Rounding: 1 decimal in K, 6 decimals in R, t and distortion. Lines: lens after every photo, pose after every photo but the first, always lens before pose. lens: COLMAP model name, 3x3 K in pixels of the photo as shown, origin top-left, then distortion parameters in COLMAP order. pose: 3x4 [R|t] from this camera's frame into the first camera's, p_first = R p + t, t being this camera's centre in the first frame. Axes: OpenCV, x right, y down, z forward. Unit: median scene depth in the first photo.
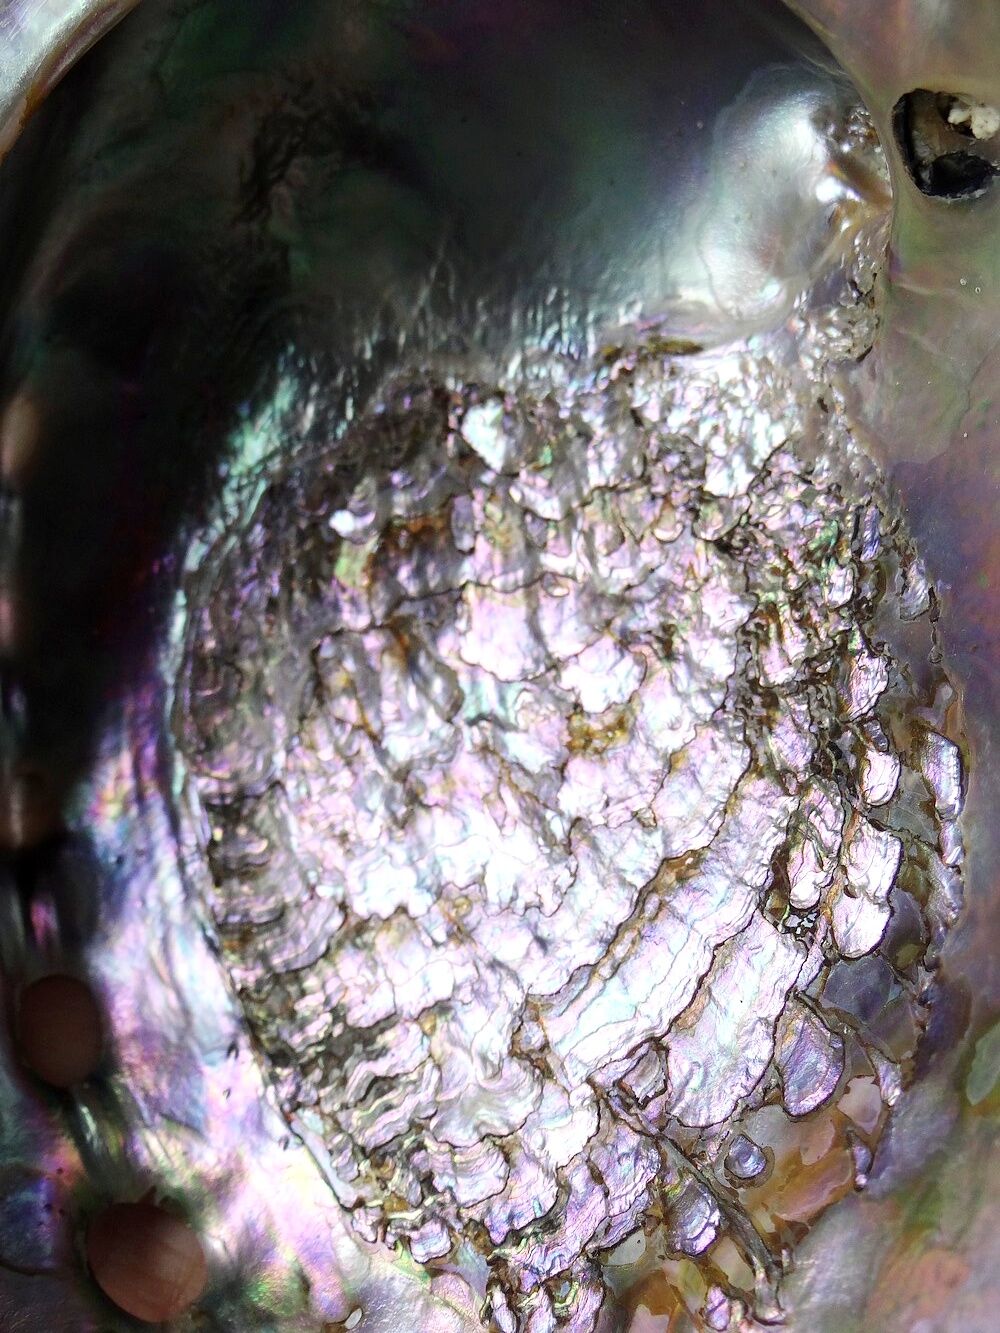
lens RADIAL K [[1312.2, 0, 500.8], [0, 1312.2, 677.4], [0, 0, 1]] dist [0.020358, -0.068532]
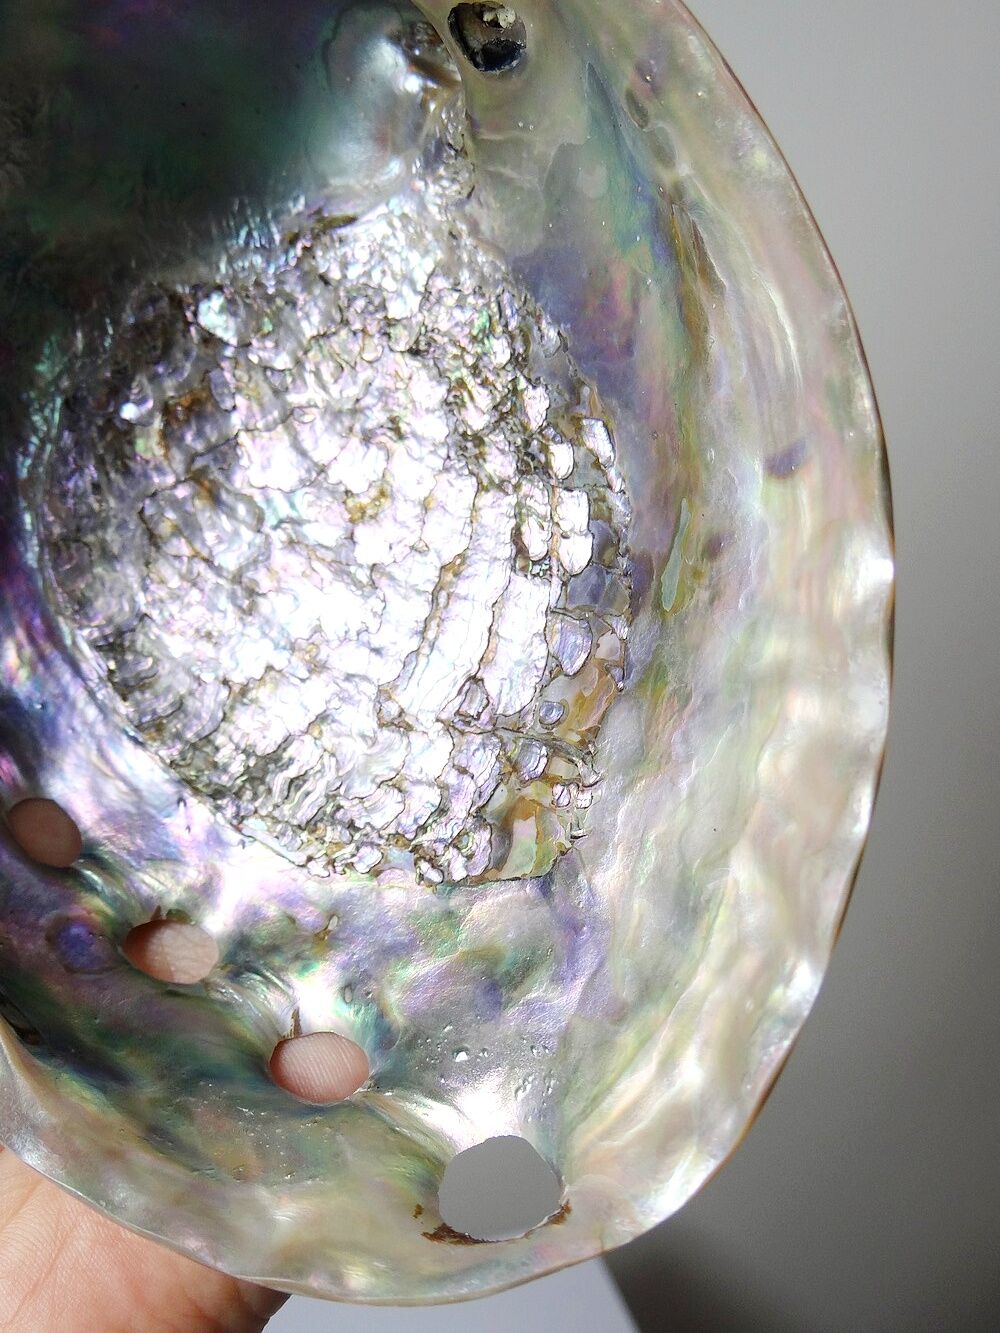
lens RADIAL K [[1312.2, 0, 500.8], [0, 1312.2, 677.4], [0, 0, 1]] dist [0.020358, -0.068532]
pose [[0.930375, -0.295208, 0.217379, -0.159119], [0.285631, 0.955402, 0.074977, 0.160141], [-0.229819, -0.007667, 0.973203, -0.405314]]
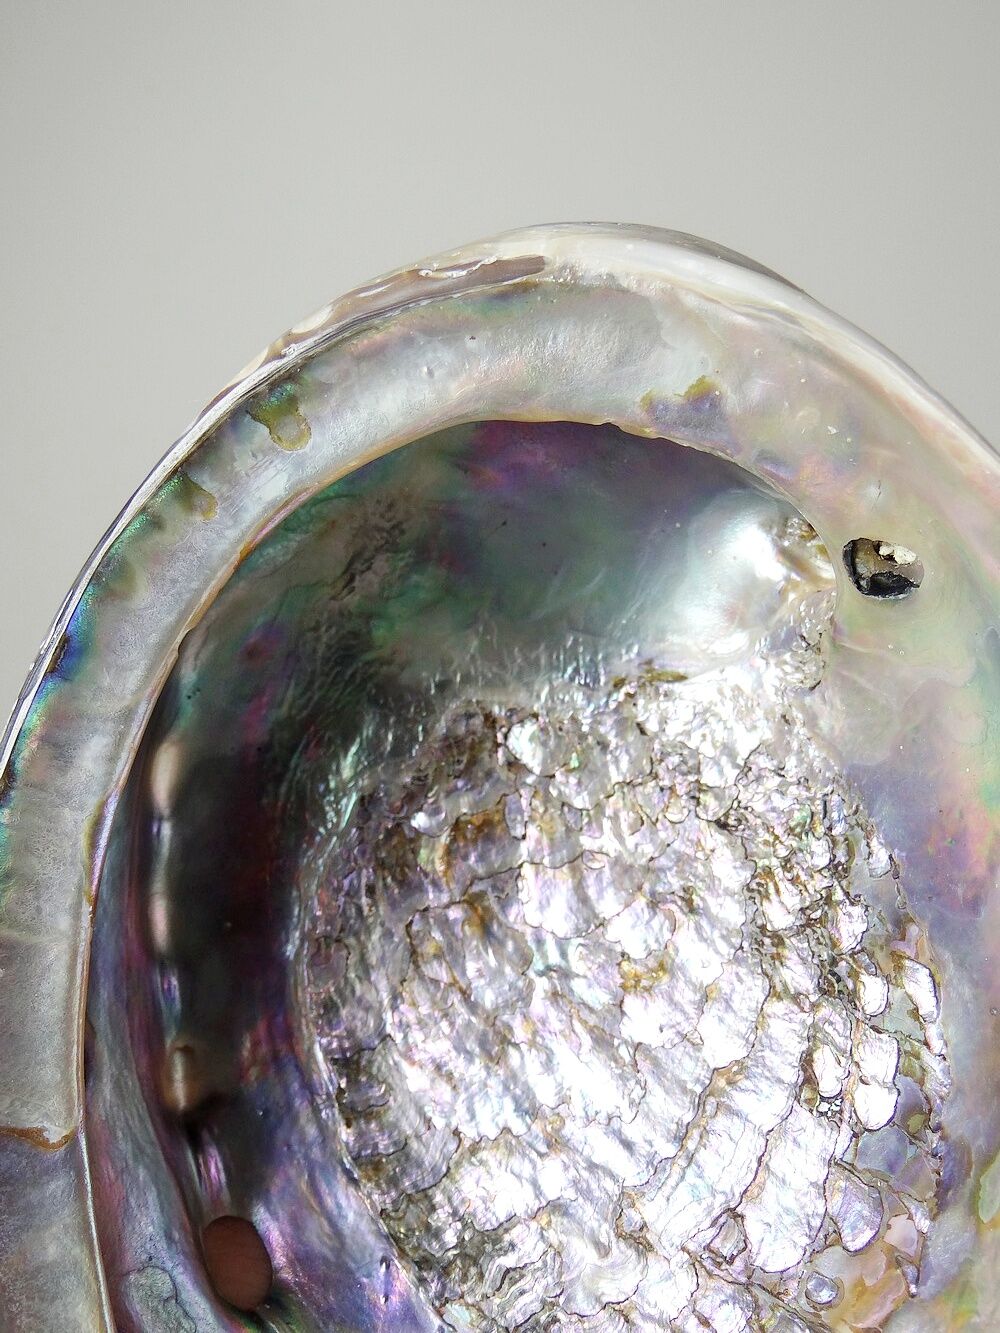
lens RADIAL K [[1312.2, 0, 500.8], [0, 1312.2, 677.4], [0, 0, 1]] dist [0.020358, -0.068532]
pose [[0.987458, -0.055557, 0.147782, -0.256548], [0.077228, 0.986384, -0.145201, -0.074202], [-0.137703, 0.154793, 0.978303, -0.323546]]
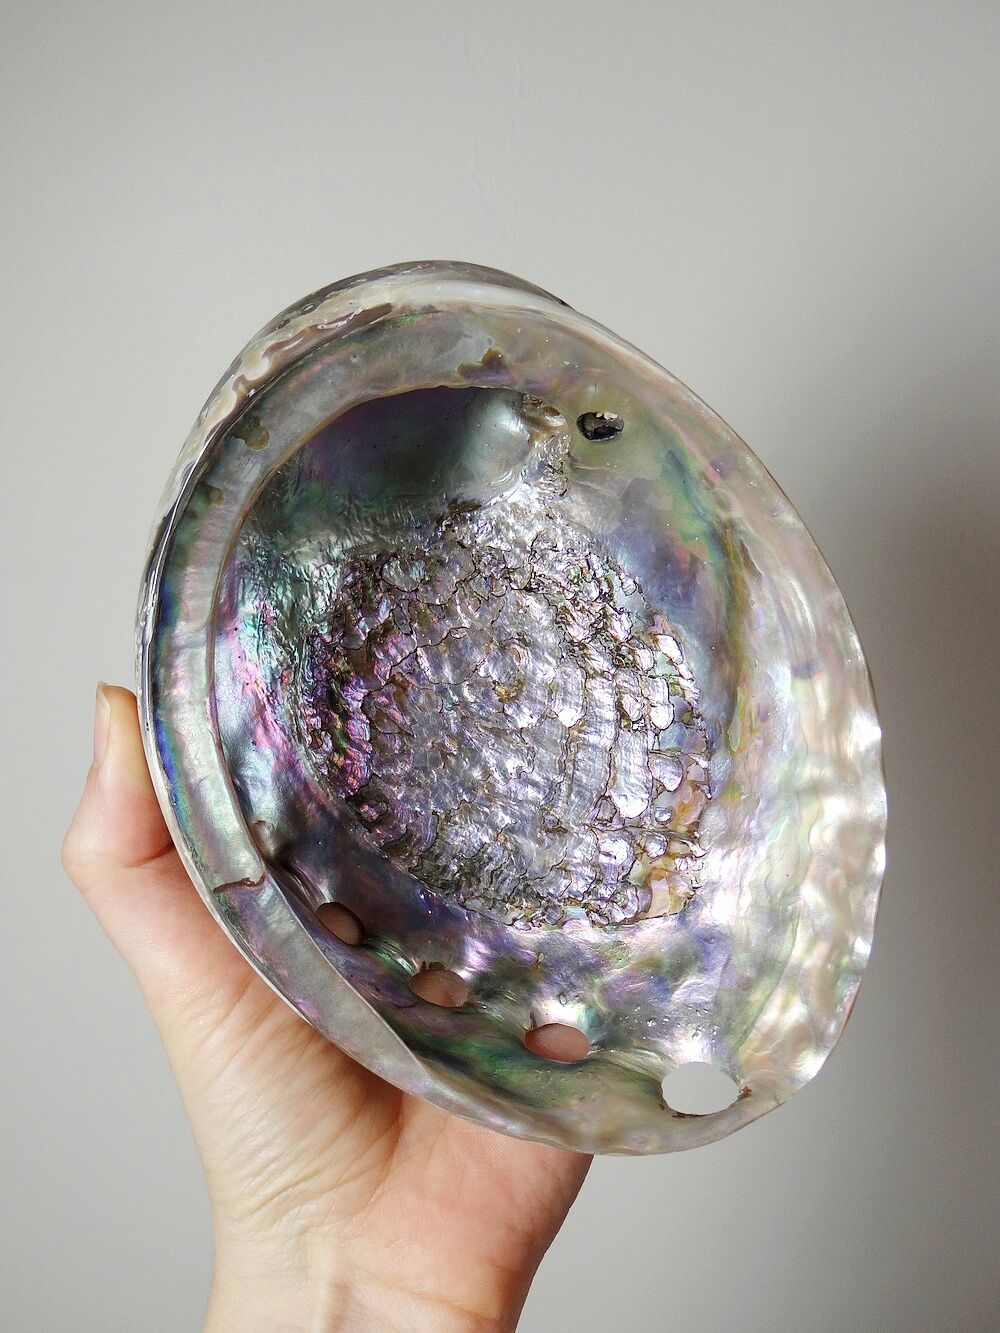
lens RADIAL K [[1312.2, 0, 500.8], [0, 1312.2, 677.4], [0, 0, 1]] dist [0.020358, -0.068532]
pose [[0.840673, -0.375113, 0.390588, -0.819138], [0.357488, 0.926170, 0.120045, -0.255155], [-0.406781, 0.038712, 0.912705, -1.025736]]
